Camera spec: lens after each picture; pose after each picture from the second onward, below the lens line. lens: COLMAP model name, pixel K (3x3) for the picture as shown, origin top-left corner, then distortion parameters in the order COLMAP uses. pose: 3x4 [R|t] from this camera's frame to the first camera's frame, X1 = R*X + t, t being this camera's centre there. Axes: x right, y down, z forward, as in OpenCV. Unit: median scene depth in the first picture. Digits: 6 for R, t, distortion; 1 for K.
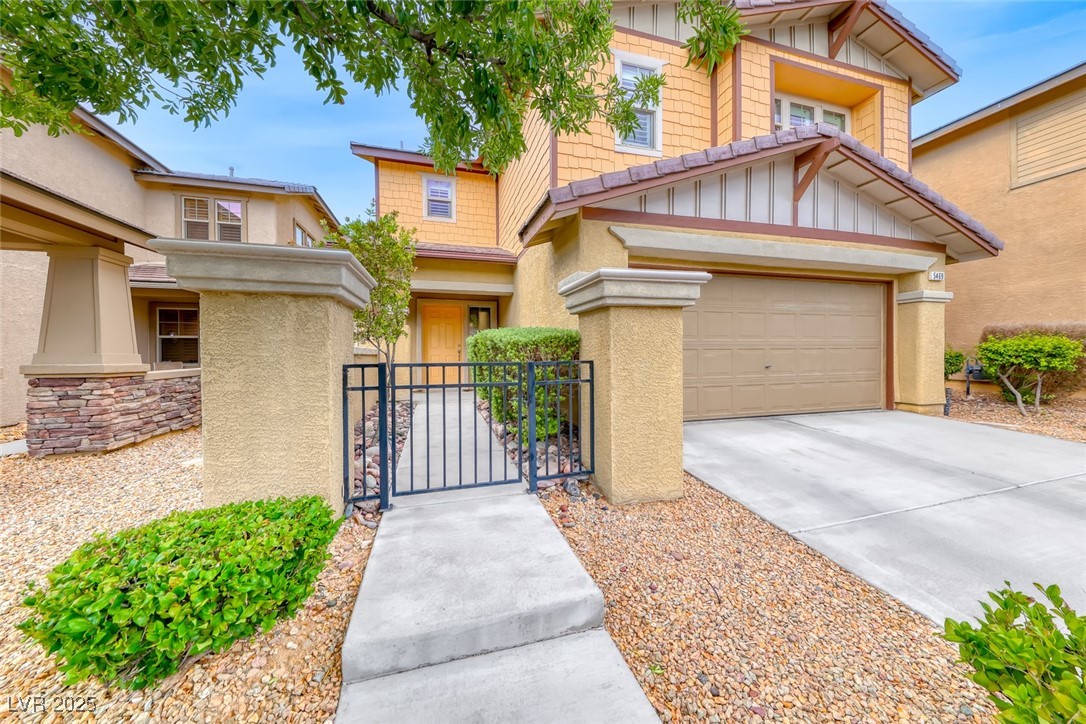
lens RADIAL K [[368.7, 0, 541.4], [0, 368.7, 355.0], [0, 0, 1]] dist [0.021908, -0.009324]
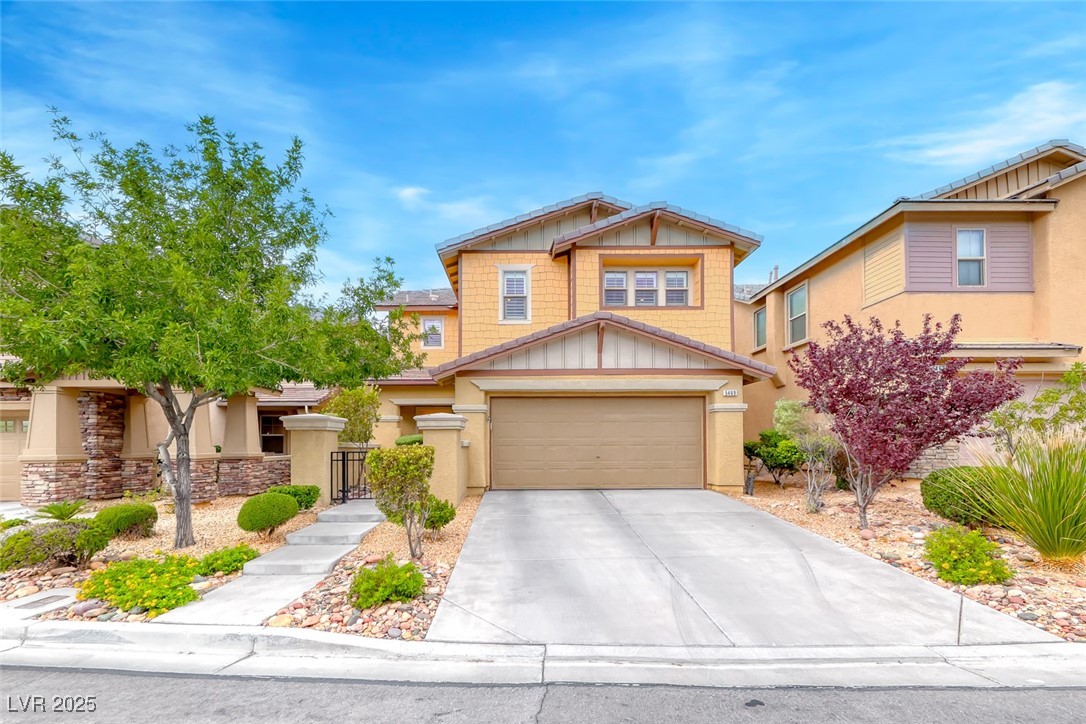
lens RADIAL K [[483.6, 0, 528.4], [0, 483.6, 437.0], [0, 0, 1]] dist [0.010779, -0.000138]
pose [[0.965403, -0.002764, -0.260748, 0.913429], [-0.003176, 0.999745, -0.022355, -0.004722], [0.260743, 0.022410, 0.965148, -1.059632]]
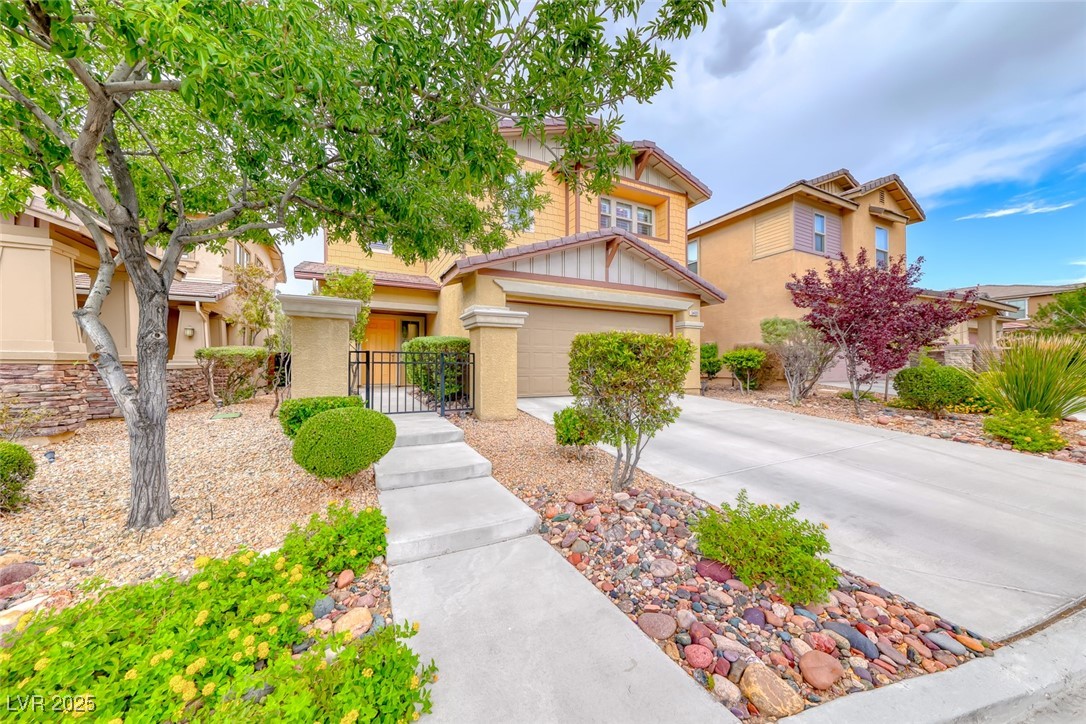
lens RADIAL K [[372.2, 0, 540.7], [0, 372.2, 358.0], [0, 0, 1]] dist [0.023060, -0.009213]
pose [[0.982767, 0.013635, 0.184344, 0.069195], [-0.008398, 0.999539, -0.029161, 0.056543], [-0.184656, 0.027110, 0.982429, -0.612603]]
